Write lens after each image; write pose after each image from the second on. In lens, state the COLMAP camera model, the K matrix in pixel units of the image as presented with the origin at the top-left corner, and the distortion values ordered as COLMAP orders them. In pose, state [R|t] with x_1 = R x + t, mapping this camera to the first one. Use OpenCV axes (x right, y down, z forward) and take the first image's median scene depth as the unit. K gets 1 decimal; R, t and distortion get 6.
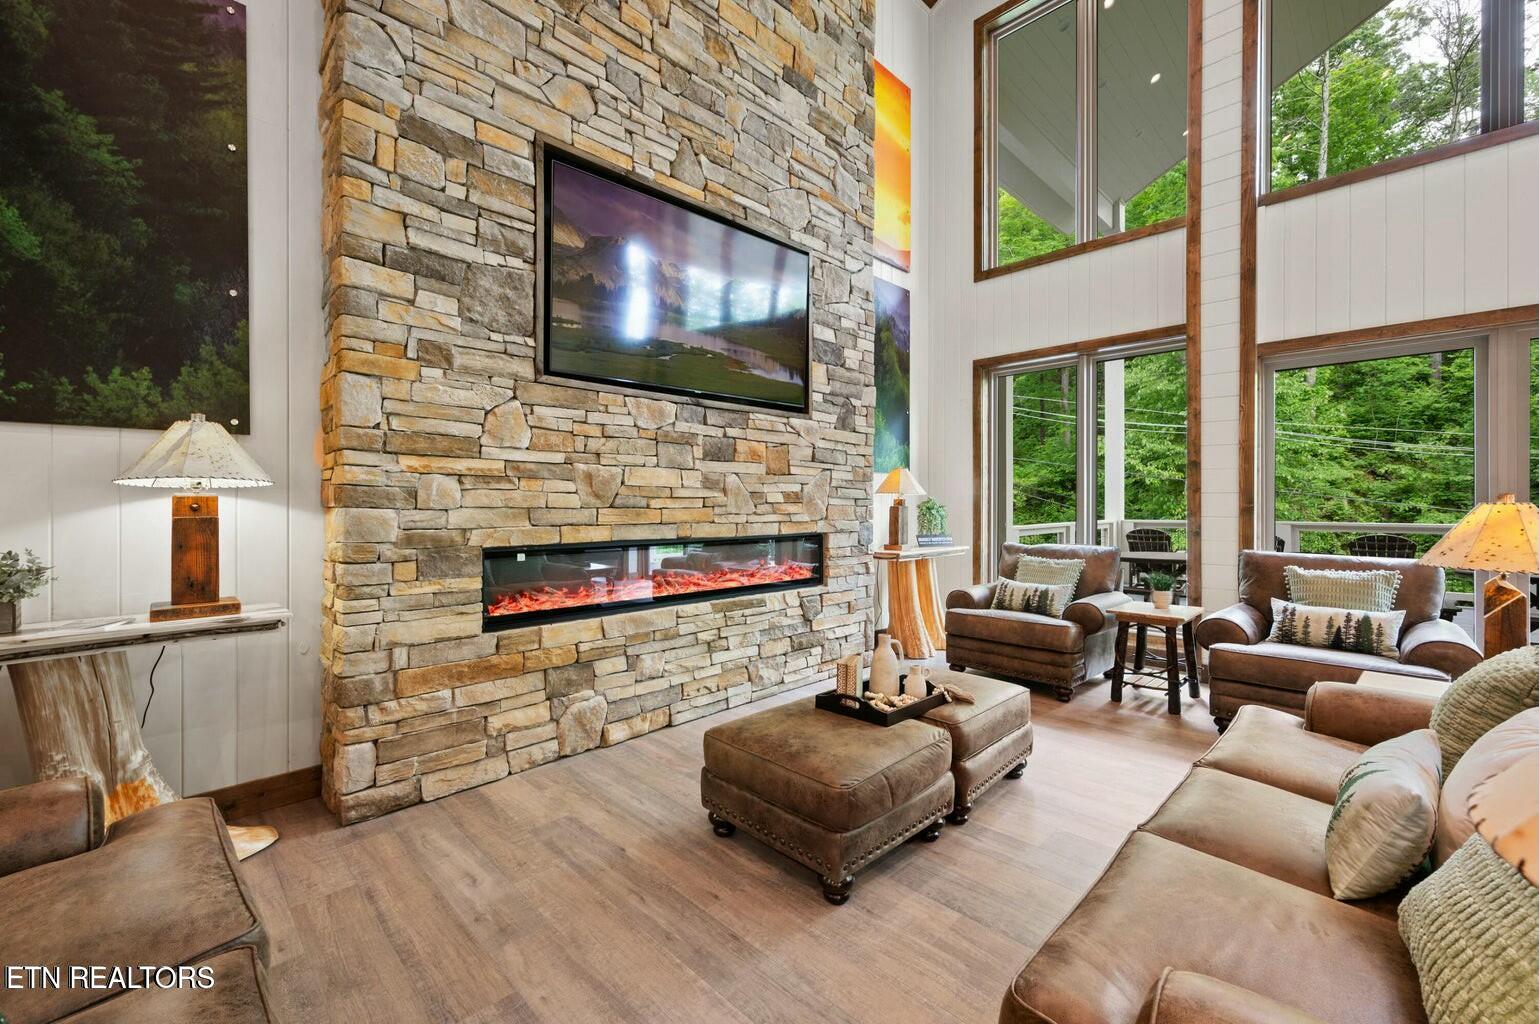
lens RADIAL K [[637.0, 0, 772.6], [0, 637.0, 505.7], [0, 0, 1]] dist [0.004522, -0.001409]
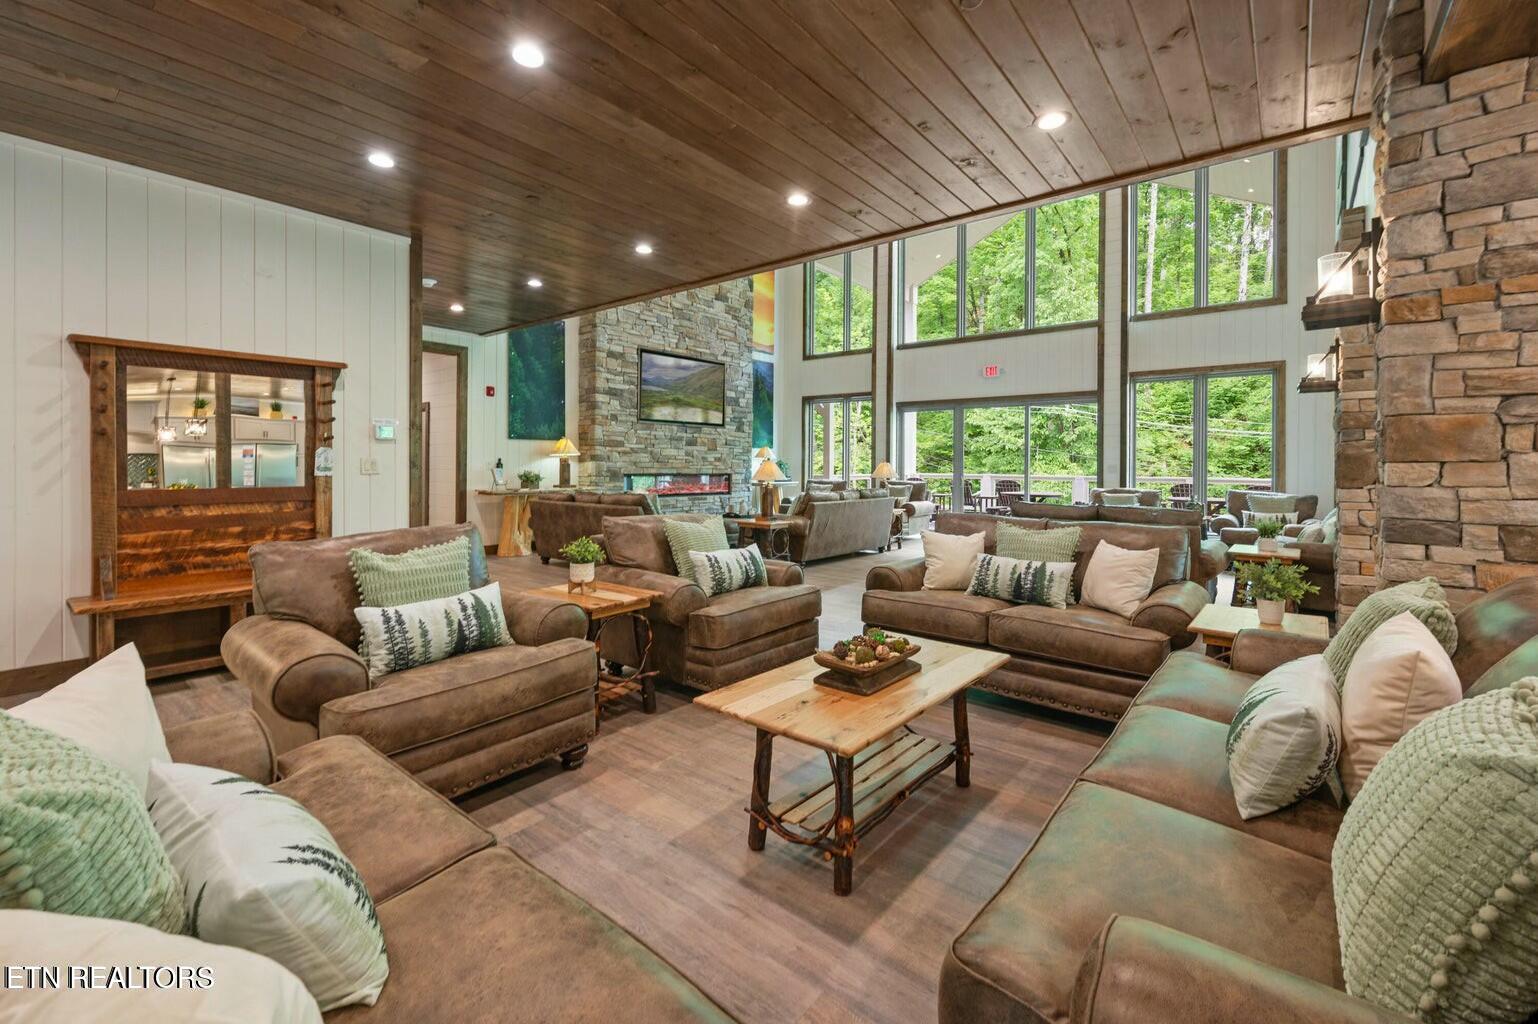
lens RADIAL K [[639.1, 0, 755.9], [0, 639.1, 471.1], [0, 0, 1]] dist [0.003784, -0.001484]
pose [[0.996553, 0.007914, 0.082583, -0.031482], [-0.008758, 0.999913, 0.009865, 0.010002], [-0.082497, -0.010554, 0.996535, -1.809578]]
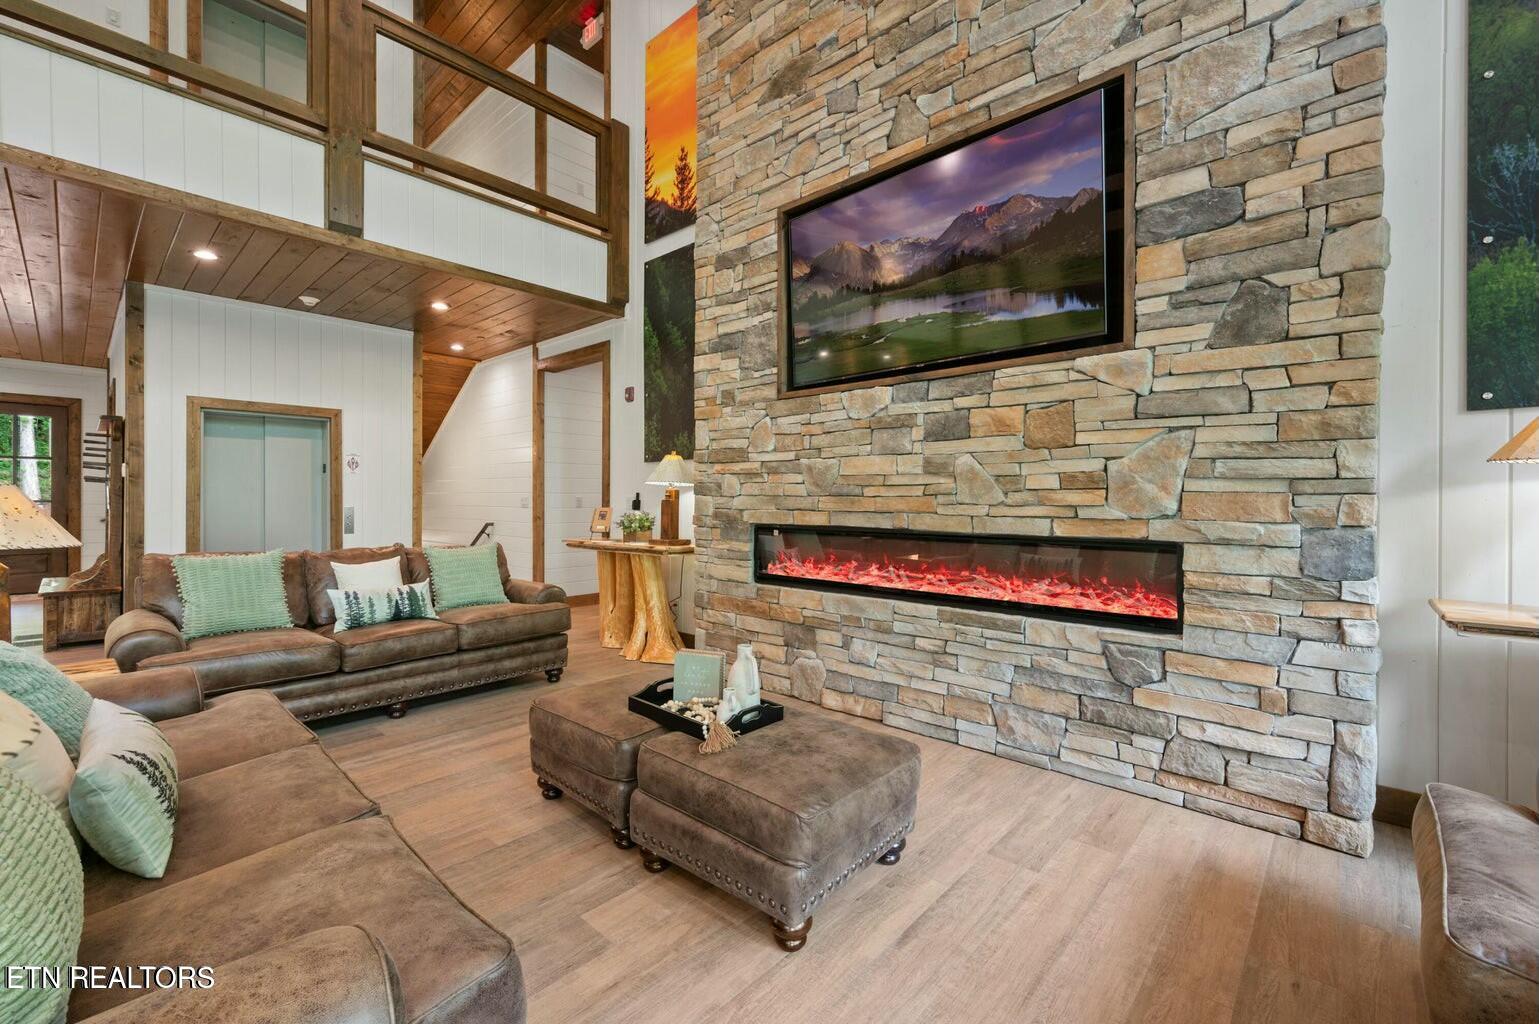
lens RADIAL K [[637.0, 0, 762.8], [0, 637.0, 500.8], [0, 0, 1]] dist [0.004522, -0.001409]
pose [[0.037637, 0.003169, -0.999286, 0.746264], [-0.005448, 0.999981, 0.002966, 0.008048], [0.999277, 0.005333, 0.037653, 0.733495]]
